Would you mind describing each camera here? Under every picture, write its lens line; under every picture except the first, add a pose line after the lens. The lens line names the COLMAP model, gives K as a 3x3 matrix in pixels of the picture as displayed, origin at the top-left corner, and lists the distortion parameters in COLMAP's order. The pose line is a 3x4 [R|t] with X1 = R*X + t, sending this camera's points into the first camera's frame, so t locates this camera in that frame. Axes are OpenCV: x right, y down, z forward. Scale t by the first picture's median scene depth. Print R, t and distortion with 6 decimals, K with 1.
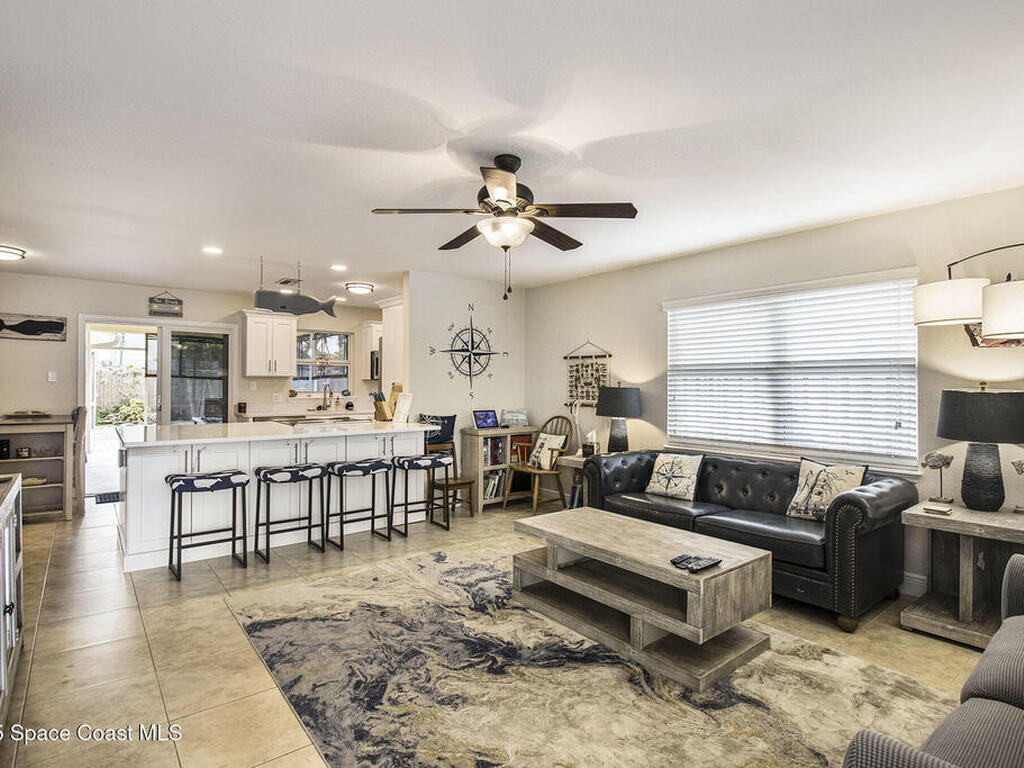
lens RADIAL K [[538.5, 0, 510.5], [0, 538.5, 373.2], [0, 0, 1]] dist [0.001996, -0.013958]
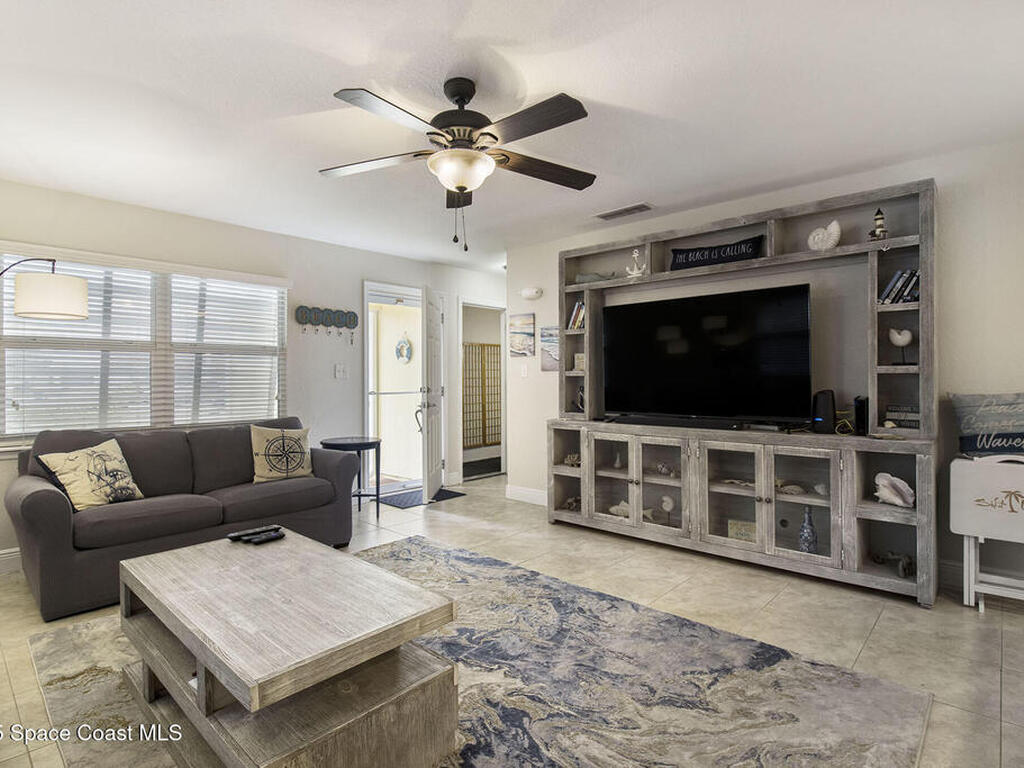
lens RADIAL K [[538.5, 0, 509.6], [0, 538.5, 381.2], [0, 0, 1]] dist [0.001996, -0.013958]
pose [[-0.988516, 0.000362, -0.151117, 0.034818], [0.002426, 0.999906, -0.013473, 0.067472], [0.151098, -0.013684, -0.988424, 1.528891]]
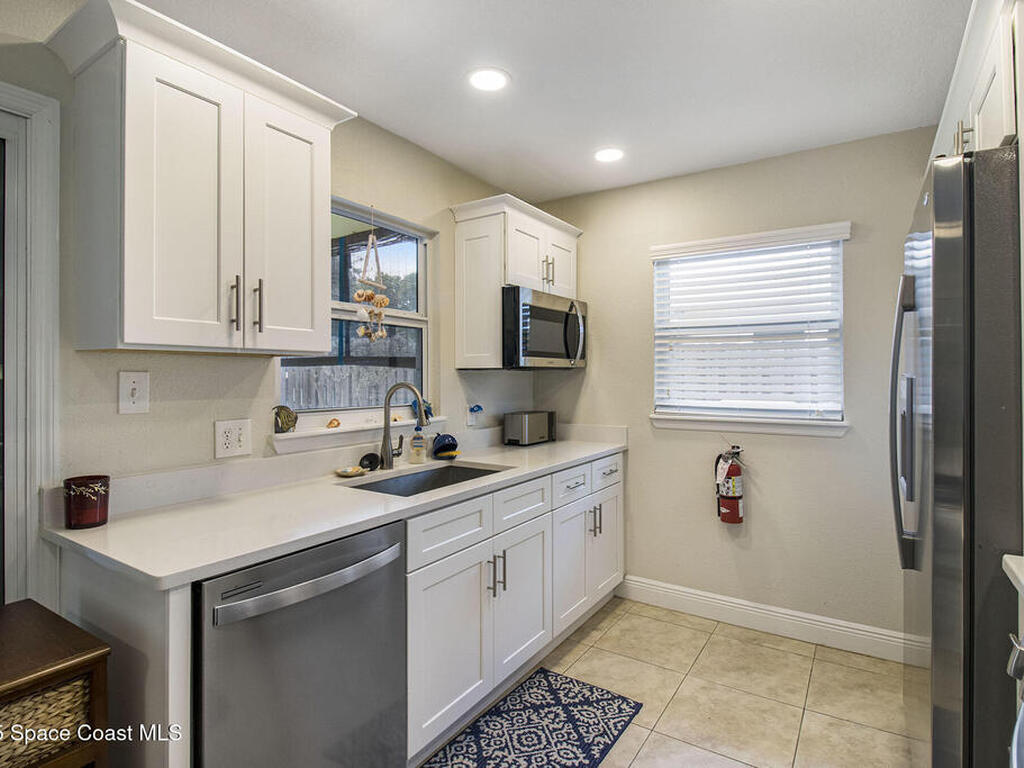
lens RADIAL K [[538.5, 0, 505.5], [0, 538.5, 369.7], [0, 0, 1]] dist [0.001996, -0.013958]
pose [[0.951358, -0.000736, 0.308087, -0.871402], [-0.000530, 0.999992, 0.004026, 0.027481], [-0.308087, -0.003993, 0.951350, 1.613713]]
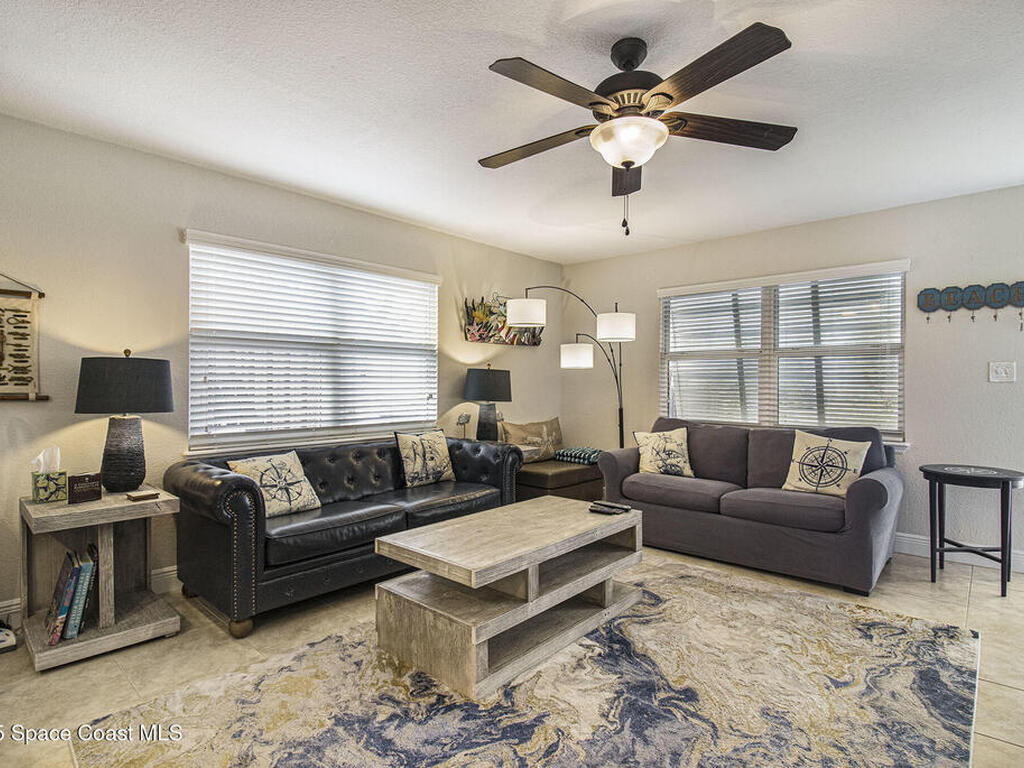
lens RADIAL K [[538.5, 0, 511.5], [0, 538.5, 383.3], [0, 0, 1]] dist [0.001996, -0.013958]
pose [[-0.163324, -0.006950, 0.986548, -0.595313], [-0.023859, 0.999711, 0.003093, 0.058898], [-0.986284, -0.023033, -0.163443, 1.062992]]
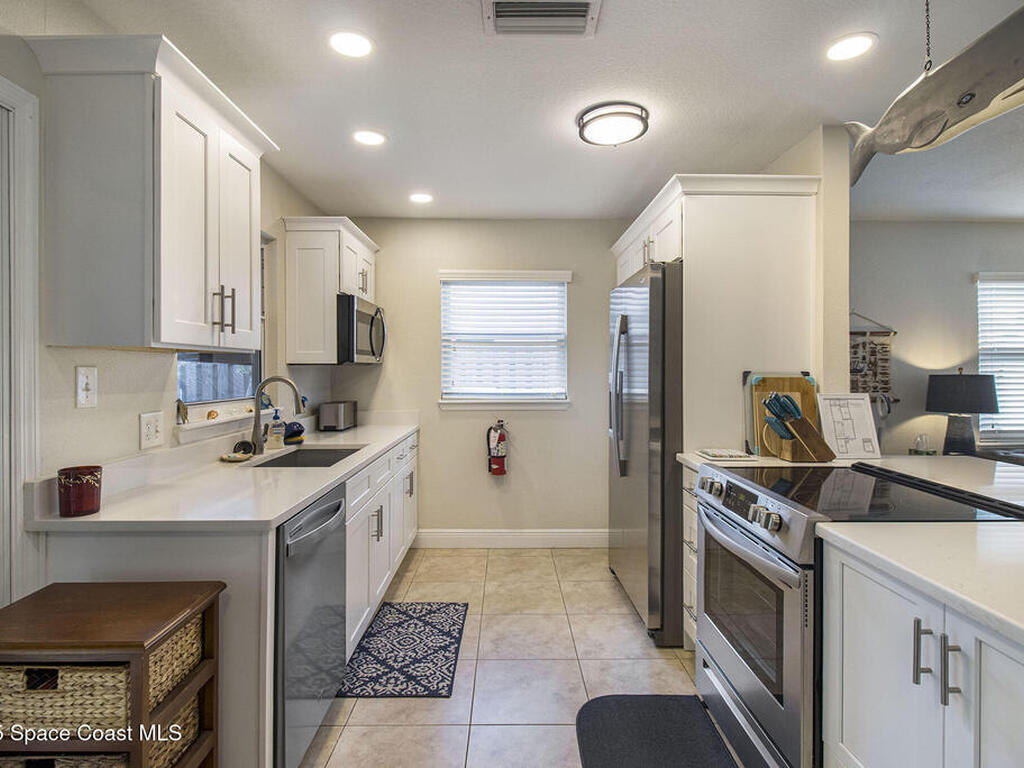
lens RADIAL K [[538.5, 0, 512.9], [0, 538.5, 363.6], [0, 0, 1]] dist [0.001996, -0.013958]
pose [[0.612658, 0.005231, 0.790331, -1.192050], [-0.010402, 0.999945, 0.001445, 0.023680], [-0.790280, -0.009107, 0.612678, 1.560504]]
